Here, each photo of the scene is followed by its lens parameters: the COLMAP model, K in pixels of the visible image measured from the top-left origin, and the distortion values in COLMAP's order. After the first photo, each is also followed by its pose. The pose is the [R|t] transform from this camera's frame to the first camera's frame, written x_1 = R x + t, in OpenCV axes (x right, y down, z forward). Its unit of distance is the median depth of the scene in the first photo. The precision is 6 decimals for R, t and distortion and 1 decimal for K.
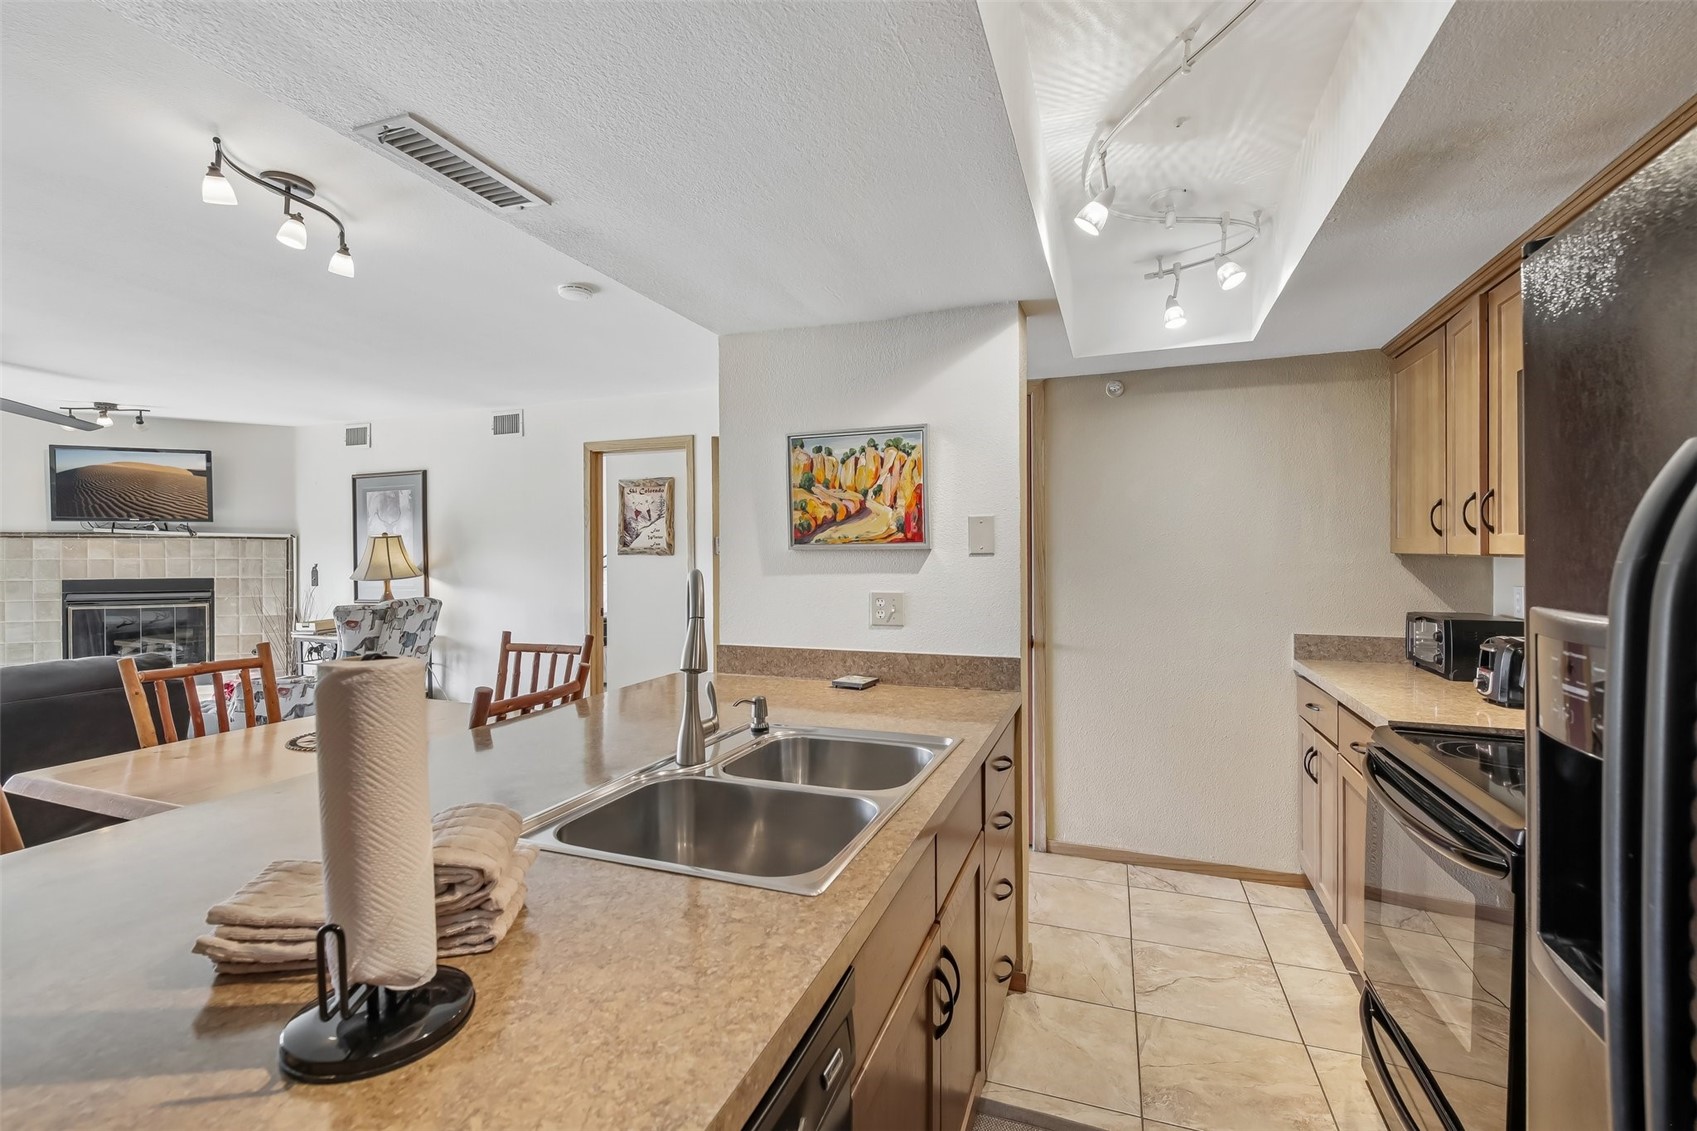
lens RADIAL K [[729.7, 0, 841.3], [0, 729.7, 553.4], [0, 0, 1]] dist [0.012857, -0.006737]
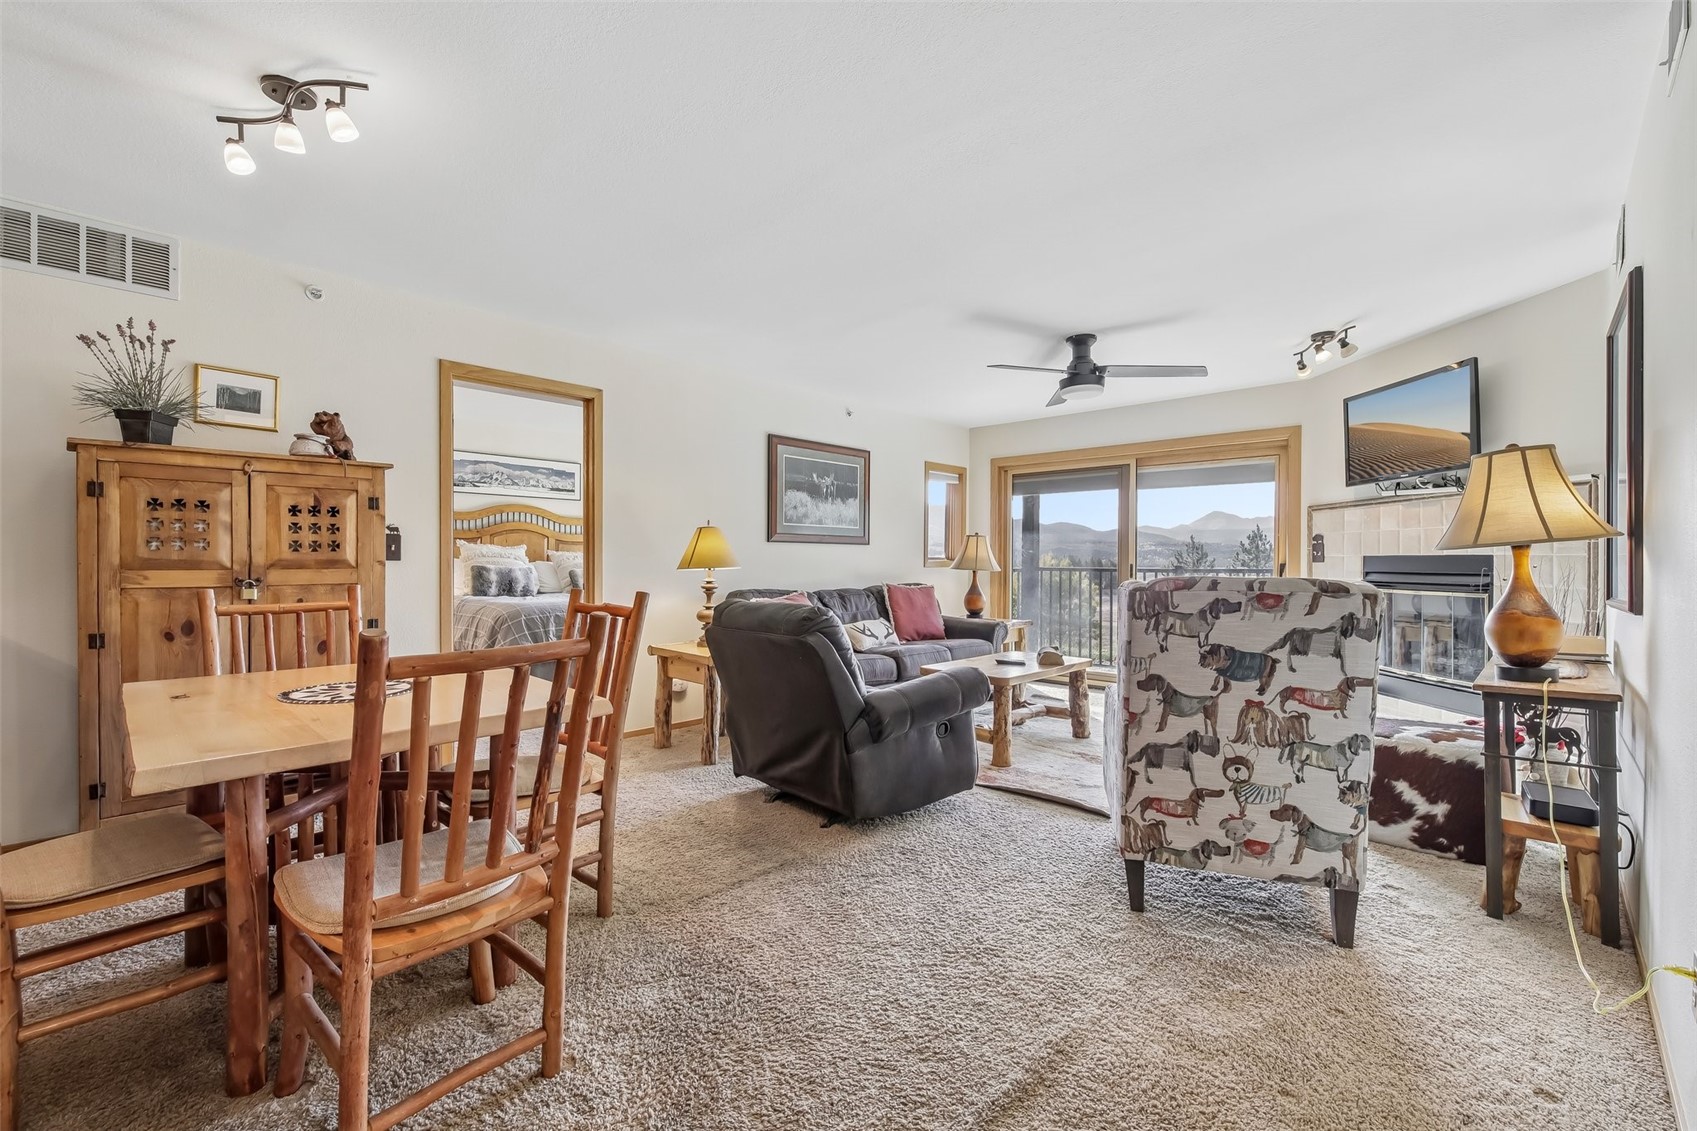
lens RADIAL K [[729.7, 0, 833.2], [0, 729.7, 564.2], [0, 0, 1]] dist [0.012857, -0.006737]
pose [[-0.403197, 0.003519, -0.915106, -0.039555], [-0.008321, 0.999937, 0.007511, 0.042741], [0.915075, 0.010644, -0.403143, 0.751121]]
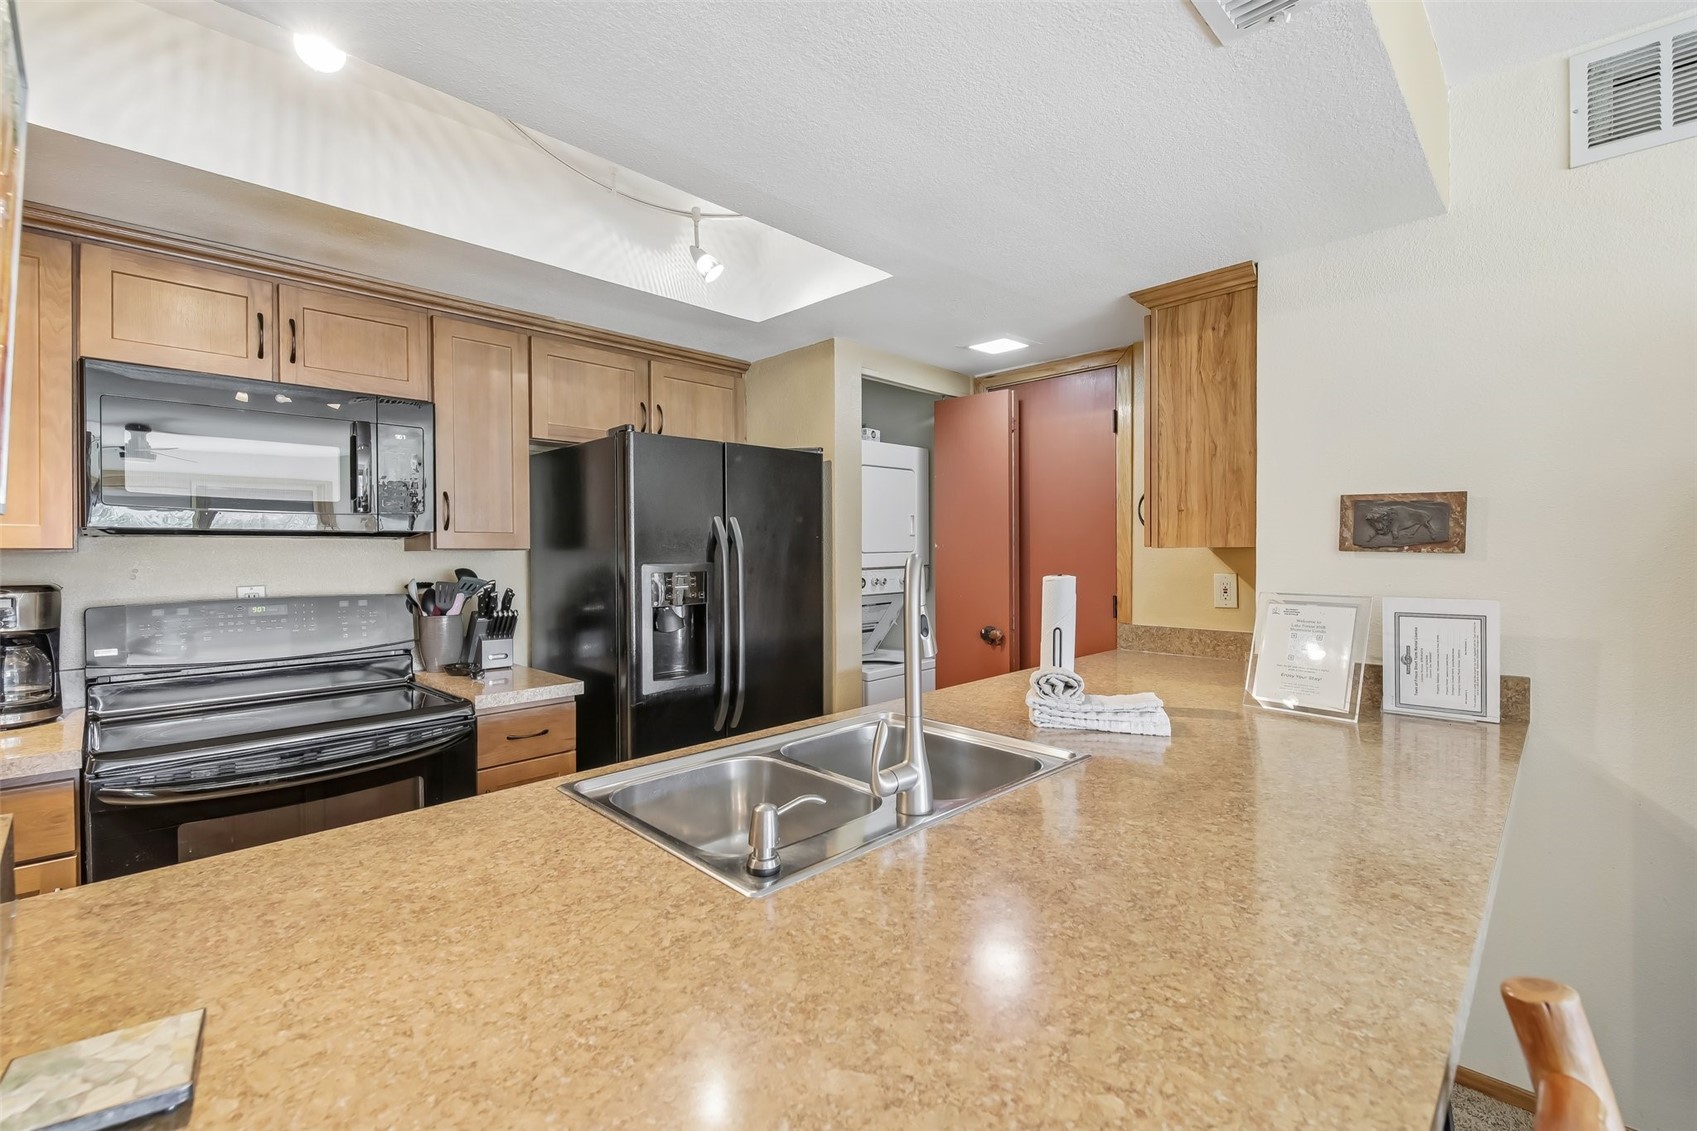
lens RADIAL K [[729.7, 0, 845.2], [0, 729.7, 559.0], [0, 0, 1]] dist [0.012857, -0.006737]
pose [[-0.914599, 0.001883, 0.404358, -0.048340], [0.008640, 0.999852, 0.014885, 0.004357], [-0.404270, 0.017107, -0.914480, 0.430764]]
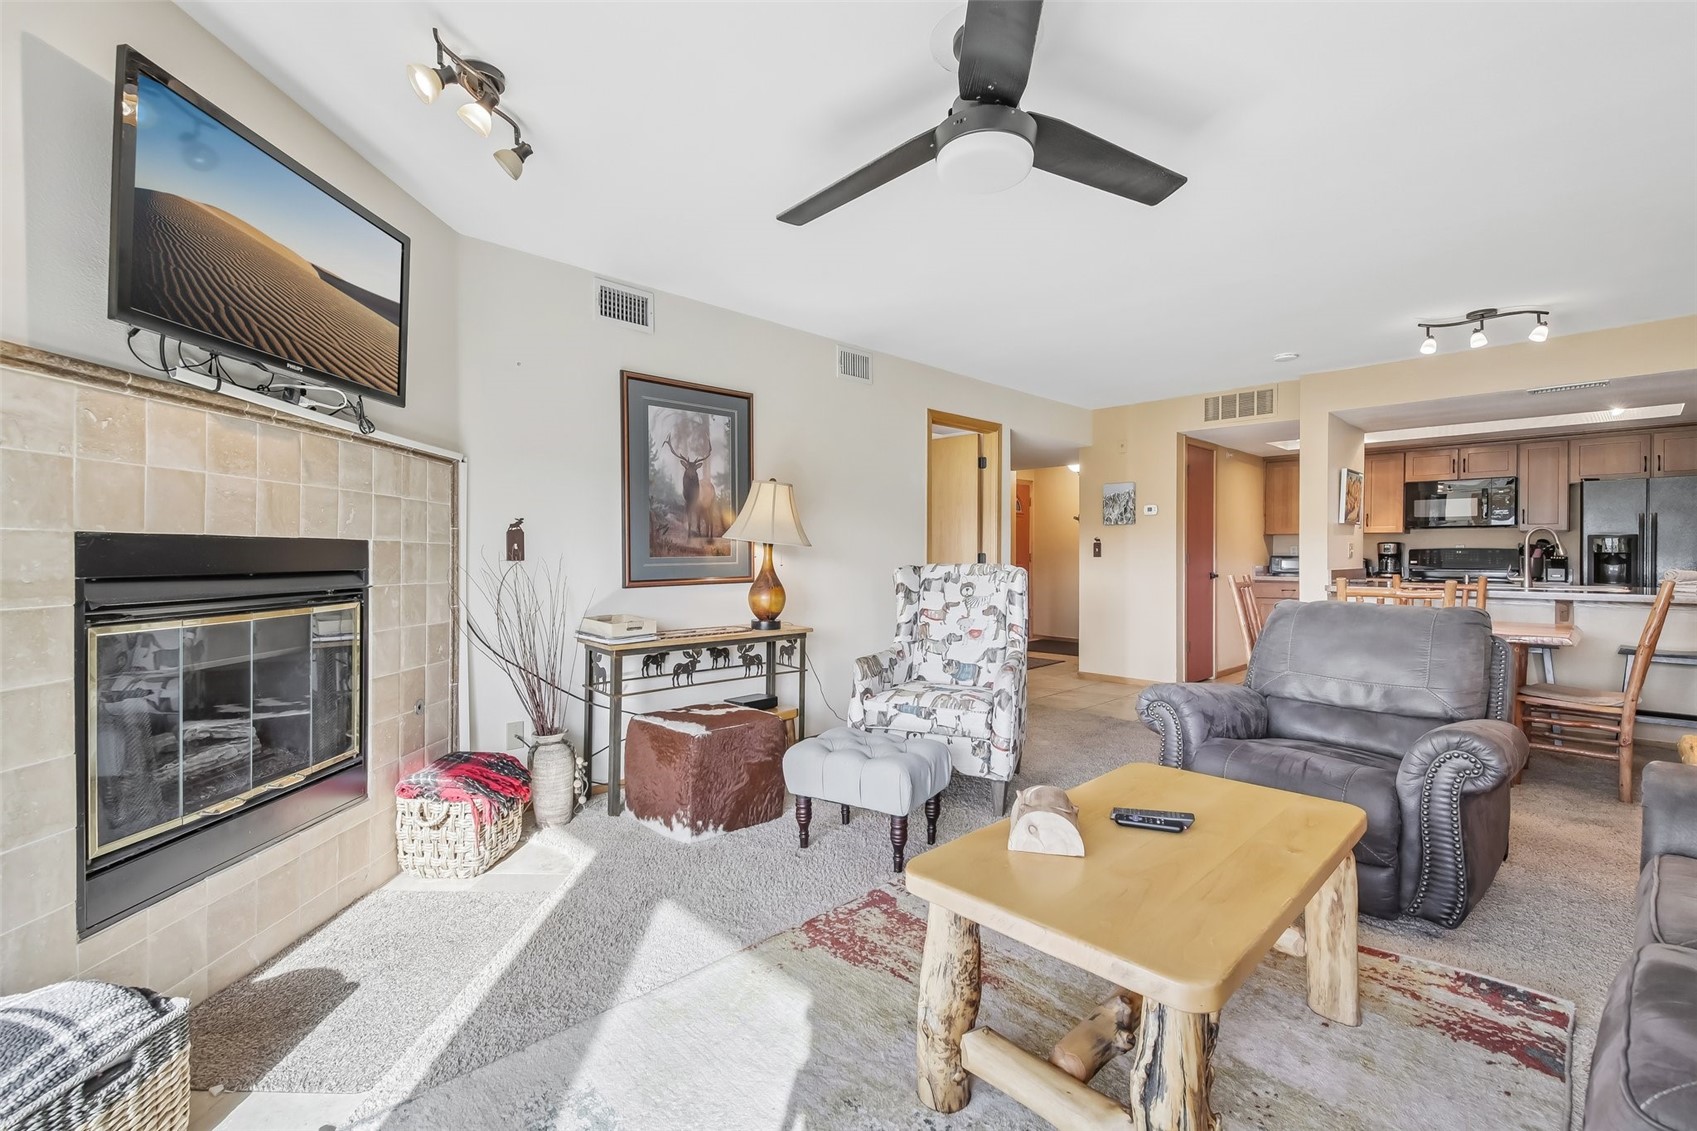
lens RADIAL K [[729.7, 0, 860.0], [0, 729.7, 558.2], [0, 0, 1]] dist [0.012857, -0.006737]
pose [[0.418502, -0.001802, 0.908214, -1.142455], [-0.000242, 0.999998, 0.002096, 0.043490], [-0.908216, -0.001097, 0.418501, 0.592165]]
